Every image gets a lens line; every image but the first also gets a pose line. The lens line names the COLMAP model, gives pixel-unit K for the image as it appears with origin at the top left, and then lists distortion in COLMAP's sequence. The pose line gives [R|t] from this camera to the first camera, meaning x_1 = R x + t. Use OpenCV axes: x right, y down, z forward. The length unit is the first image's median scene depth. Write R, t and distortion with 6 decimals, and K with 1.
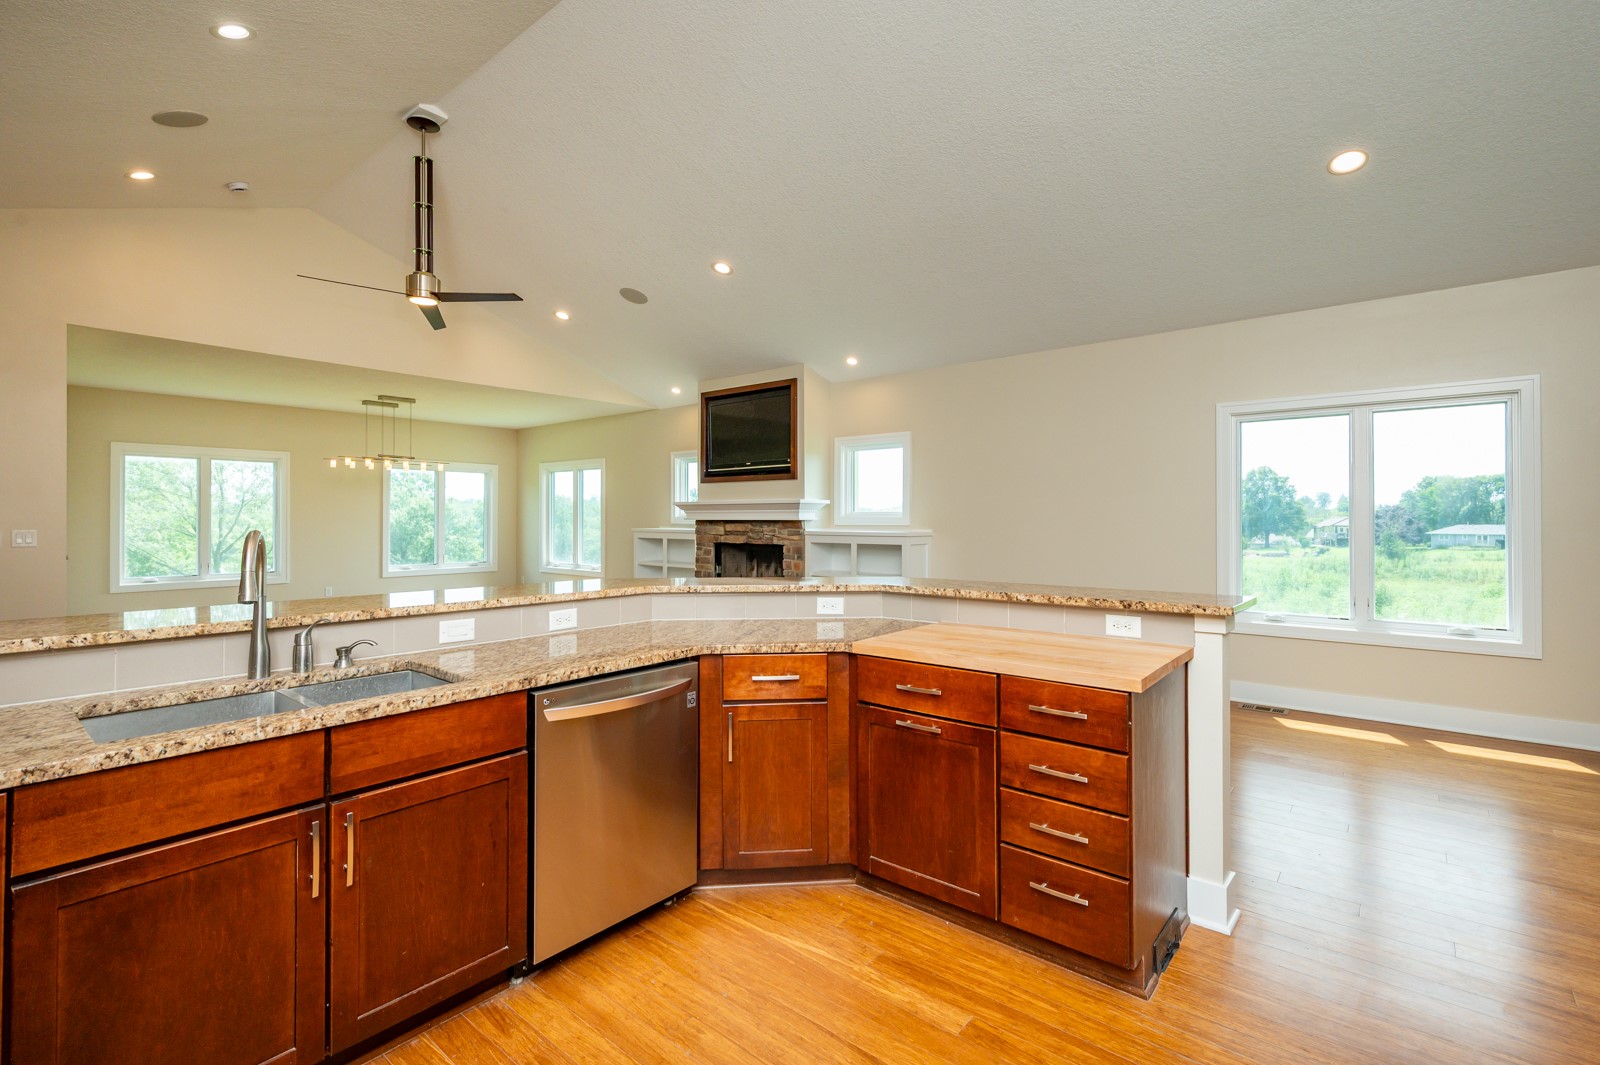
lens RADIAL K [[723.6, 0, 790.8], [0, 723.6, 516.3], [0, 0, 1]] dist [0.003989, 0.000380]
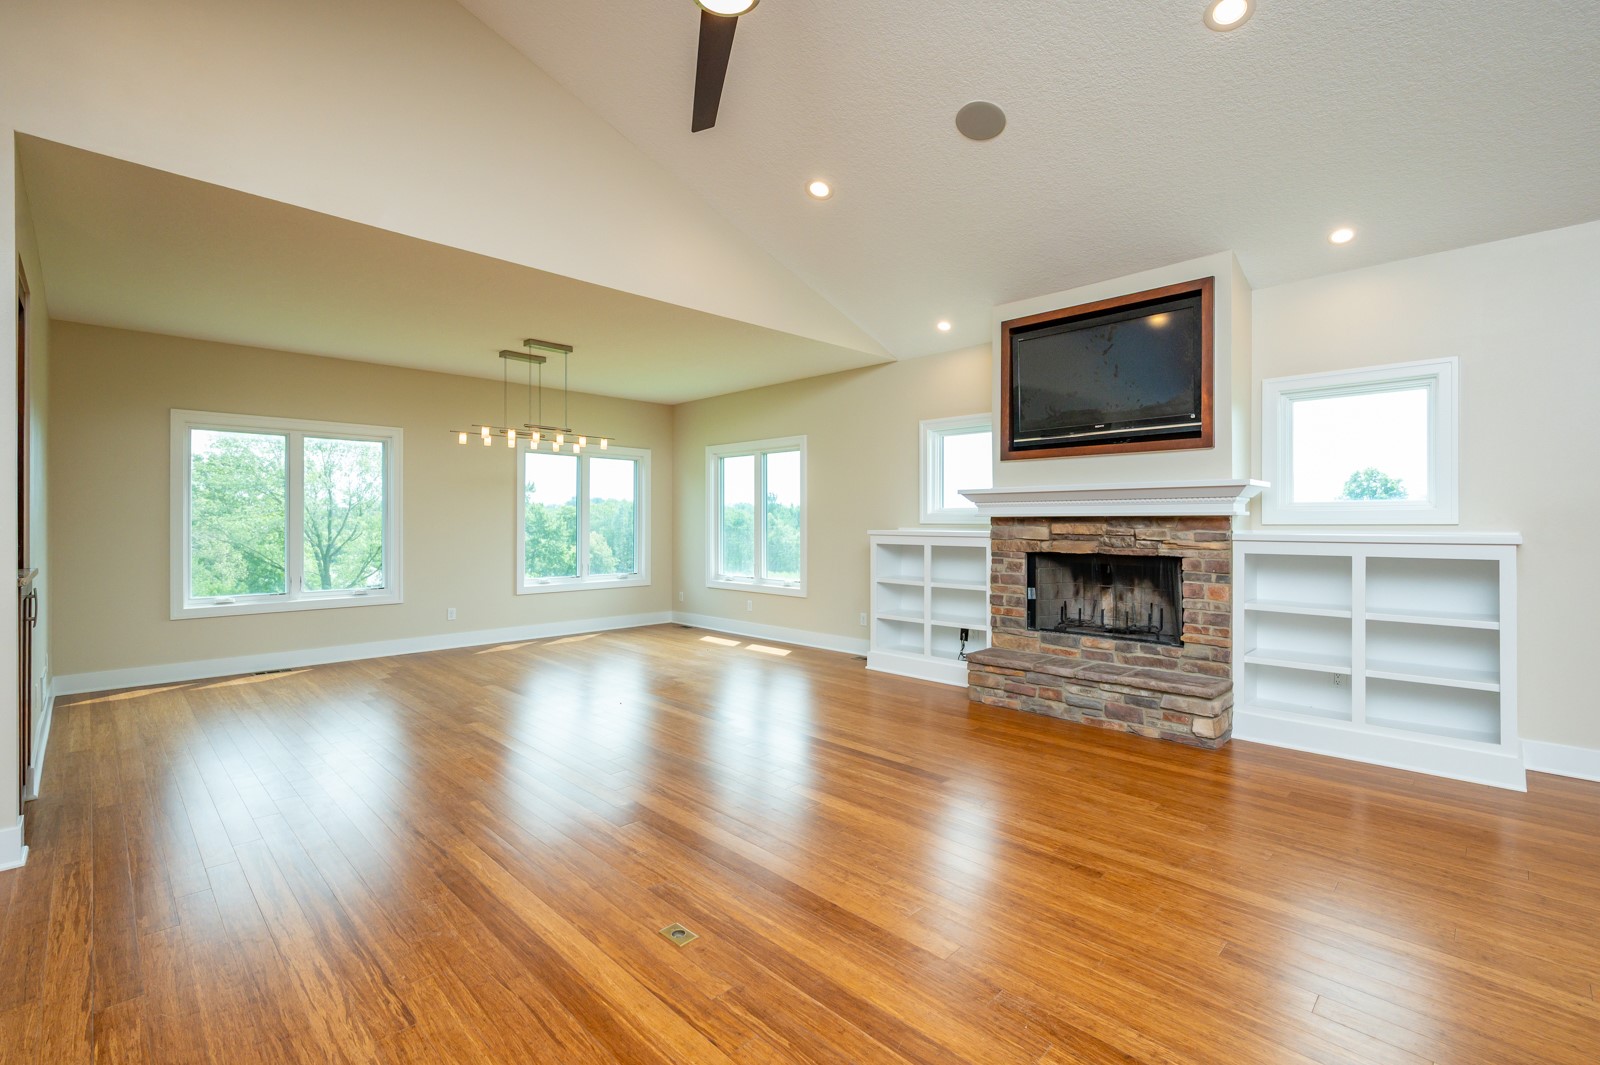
lens RADIAL K [[723.6, 0, 798.8], [0, 723.6, 531.1], [0, 0, 1]] dist [0.003989, 0.000380]
pose [[0.995662, 0.001848, -0.093030, -0.176747], [-0.000500, 0.999894, 0.014521, 0.005642], [0.093047, -0.014411, 0.995557, 0.240506]]
